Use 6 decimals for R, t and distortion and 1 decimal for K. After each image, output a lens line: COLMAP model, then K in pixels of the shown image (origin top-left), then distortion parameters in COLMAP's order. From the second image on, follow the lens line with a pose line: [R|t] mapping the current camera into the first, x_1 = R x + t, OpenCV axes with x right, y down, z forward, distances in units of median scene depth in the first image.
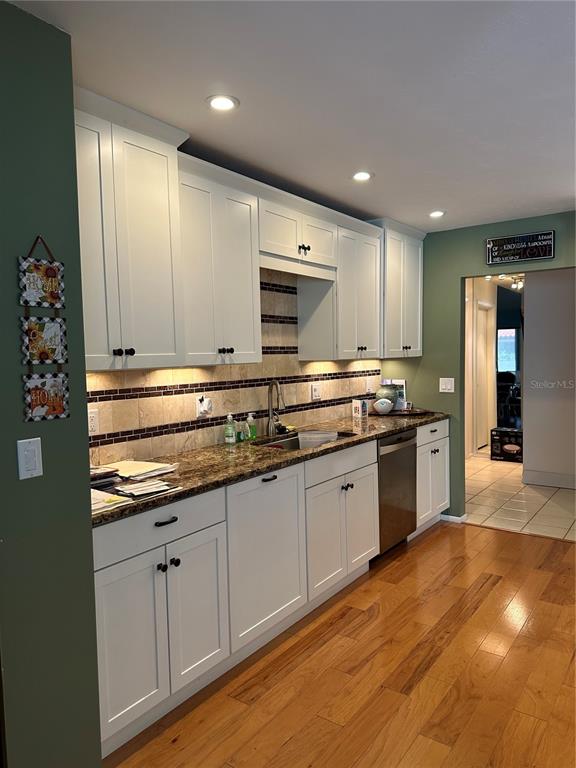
lens RADIAL K [[539.9, 0, 290.1], [0, 539.9, 386.7], [0, 0, 1]] dist [0.030310, -0.043607]
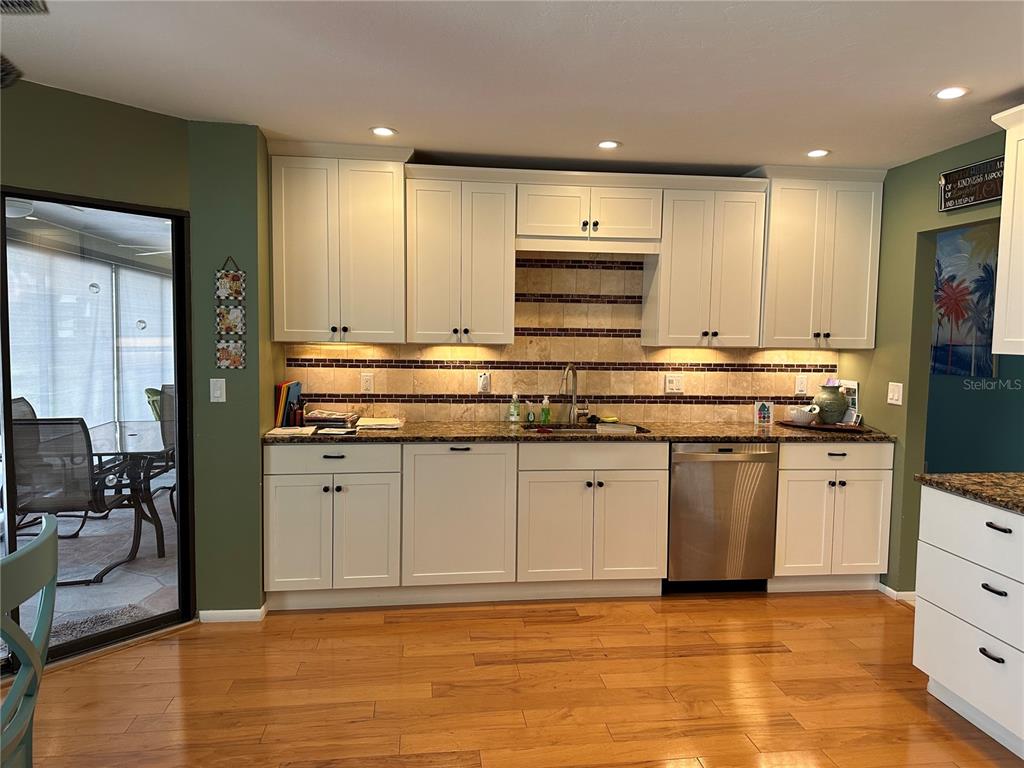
lens RADIAL K [[719.9, 0, 530.2], [0, 719.9, 383.5], [0, 0, 1]] dist [0.030310, -0.043607]
pose [[0.696751, 0.081808, -0.712633, 0.947764], [-0.074890, 0.996342, 0.041156, -0.028127], [0.713393, 0.024693, 0.700329, 0.067909]]
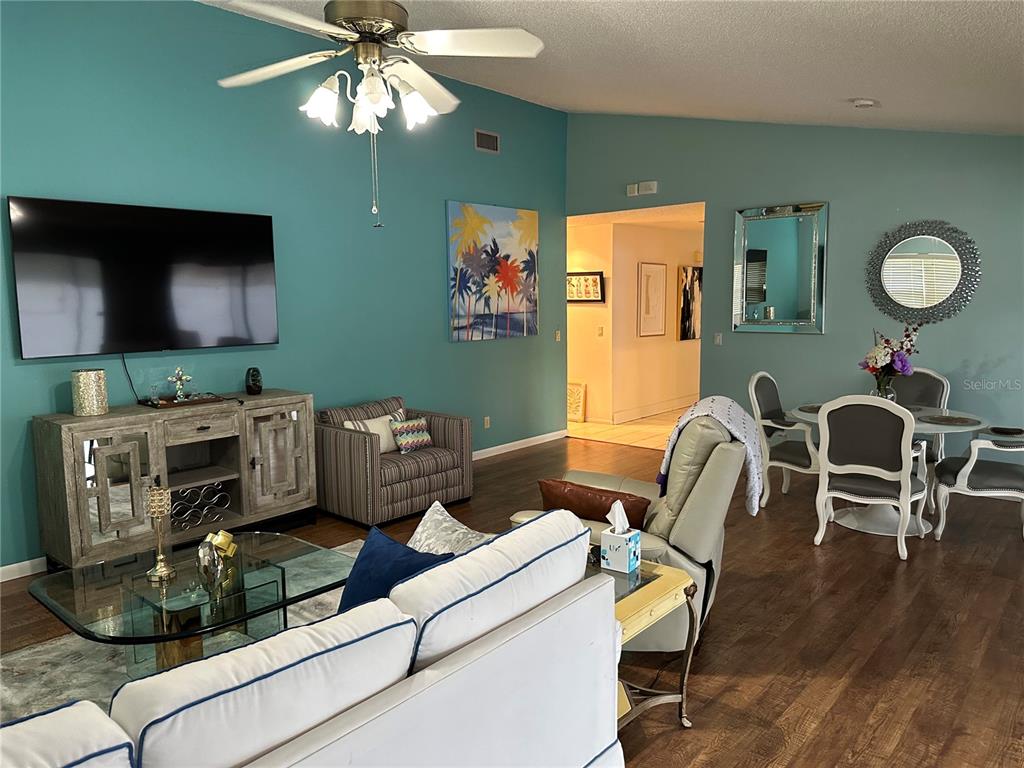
lens RADIAL K [[719.9, 0, 513.0], [0, 719.9, 384.2], [0, 0, 1]] dist [0.030310, -0.043607]
pose [[0.087527, -0.096301, 0.991496, -0.955228], [0.072813, 0.993272, 0.090045, -0.084579], [-0.993498, 0.064312, 0.093950, 1.325793]]
